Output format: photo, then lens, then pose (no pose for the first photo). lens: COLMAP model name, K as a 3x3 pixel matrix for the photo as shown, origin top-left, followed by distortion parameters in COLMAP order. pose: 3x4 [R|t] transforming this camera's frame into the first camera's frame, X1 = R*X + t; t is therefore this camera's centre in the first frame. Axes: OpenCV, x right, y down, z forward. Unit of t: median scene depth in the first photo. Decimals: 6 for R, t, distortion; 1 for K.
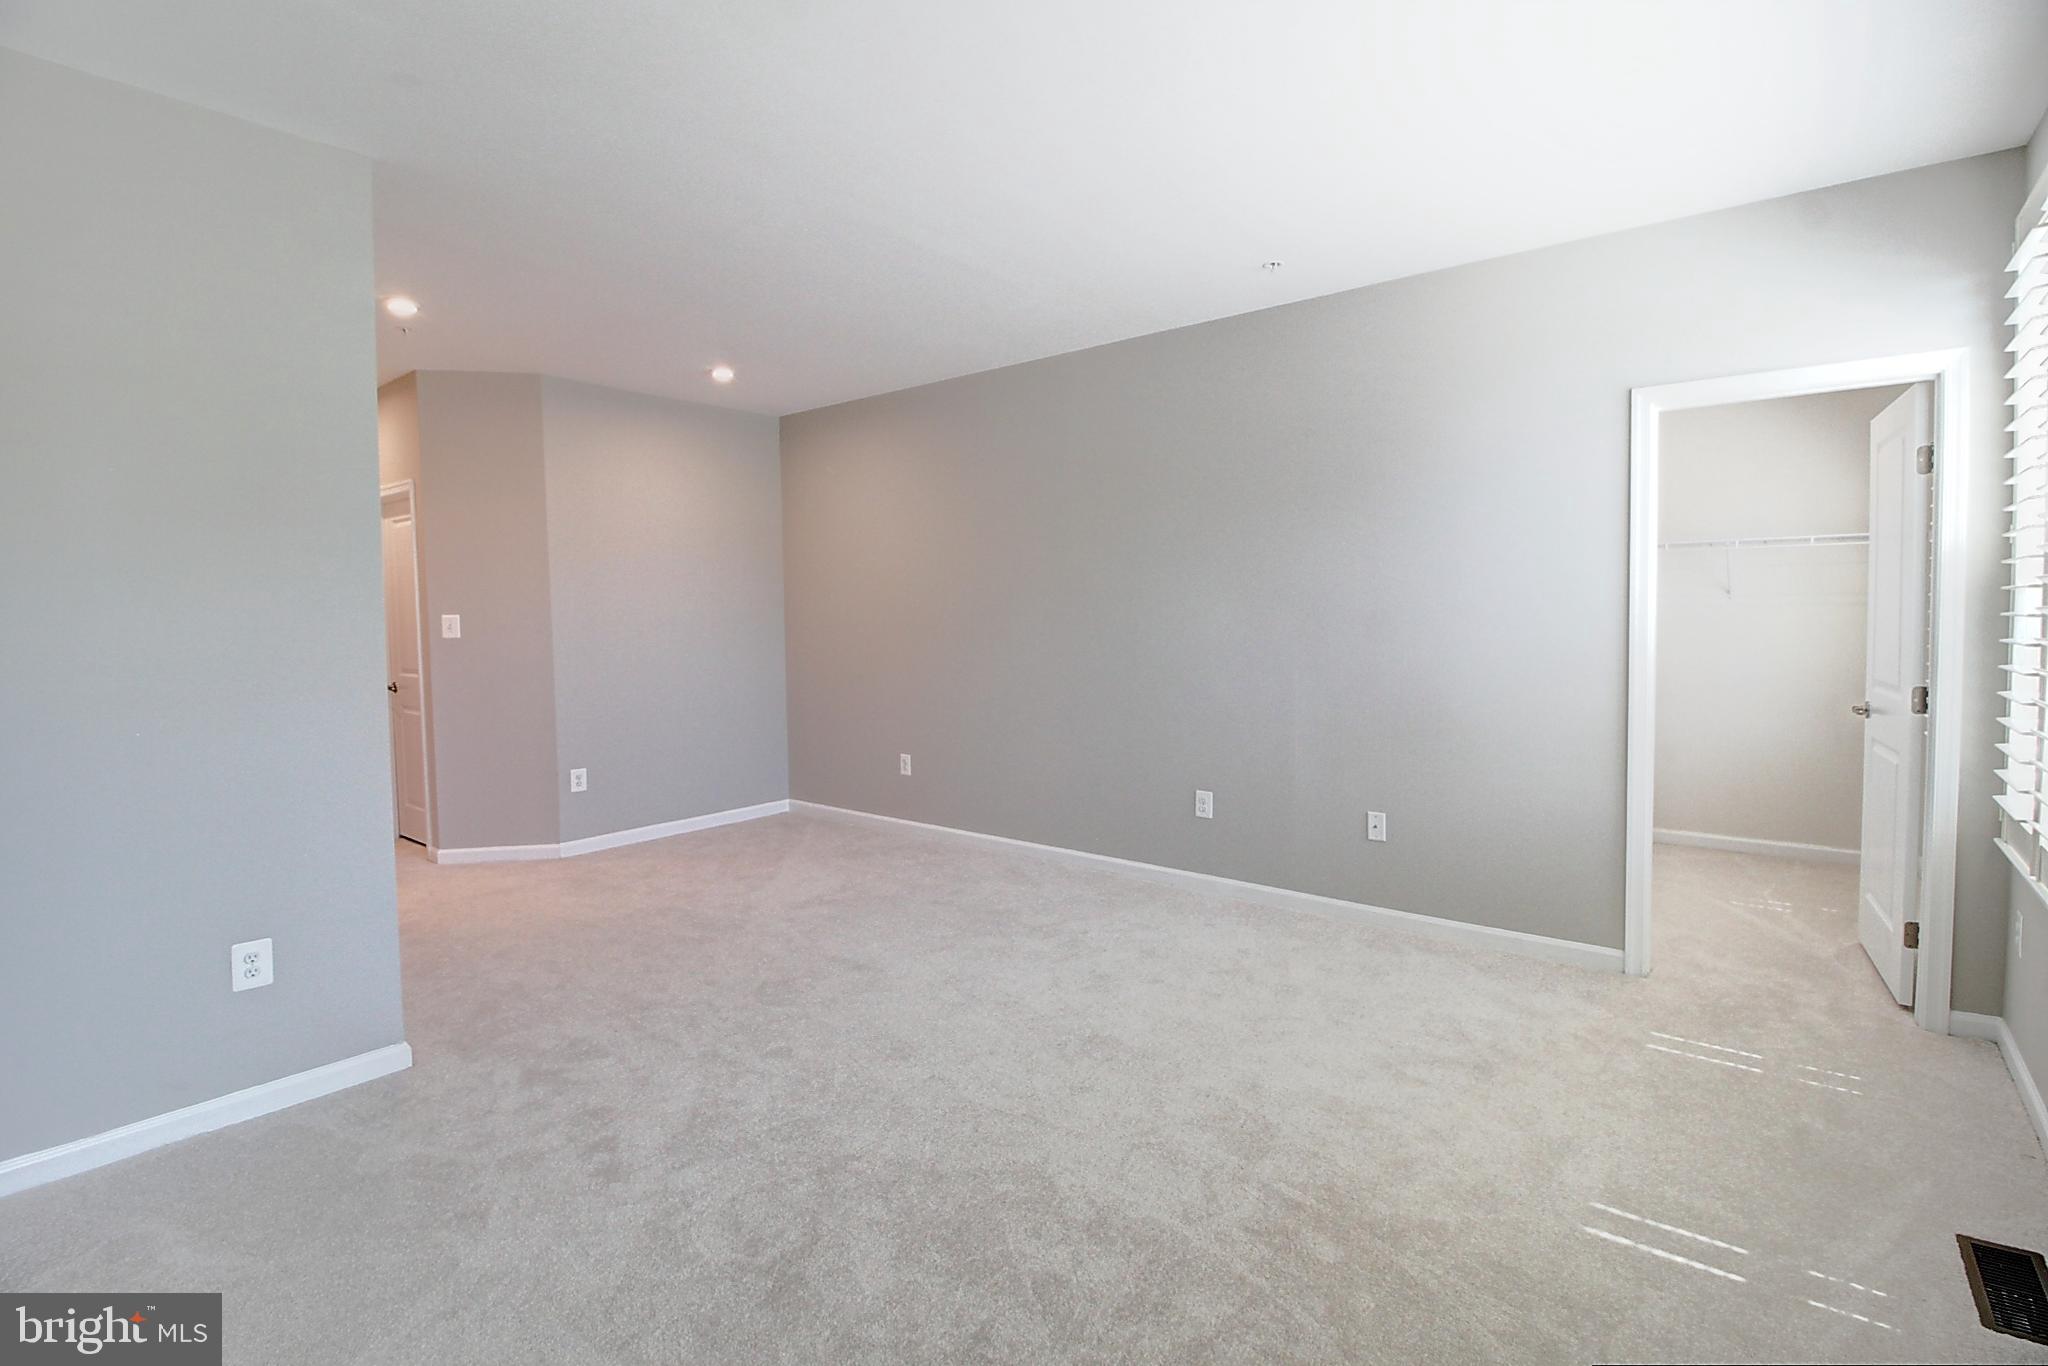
lens RADIAL K [[974.1, 0, 1021.3], [0, 974.1, 673.2], [0, 0, 1]] dist [-0.003452, -0.000983]
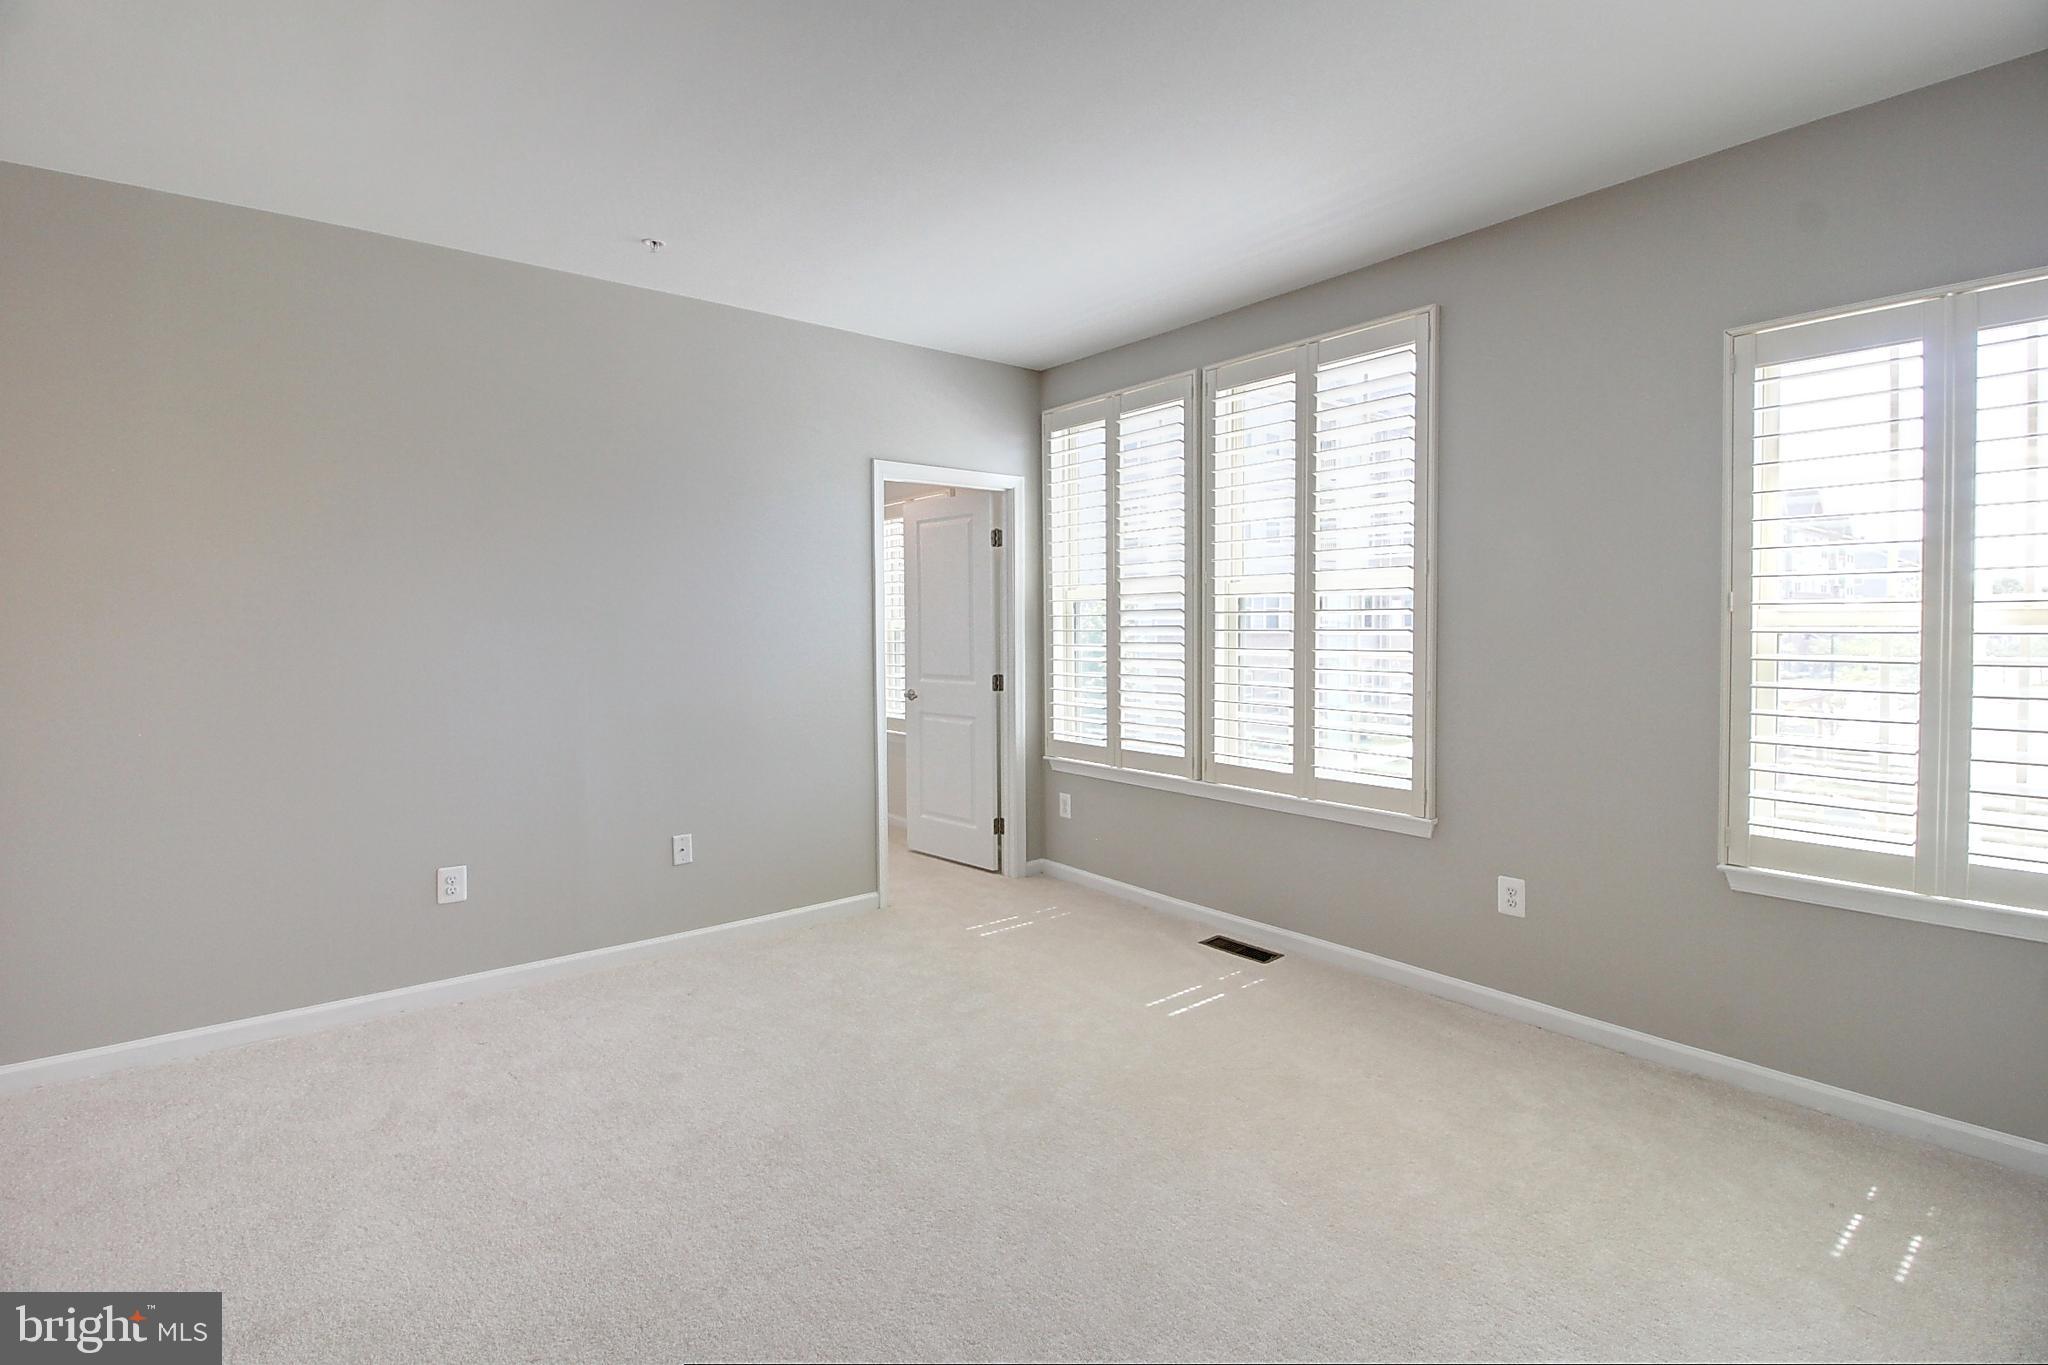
lens RADIAL K [[974.1, 0, 1023.0], [0, 974.1, 675.7], [0, 0, 1]] dist [-0.003452, -0.000983]
pose [[0.191660, -0.036238, 0.980792, -0.617084], [0.067707, 0.997426, 0.023621, -0.018416], [-0.979123, 0.061879, 0.193620, 0.559344]]
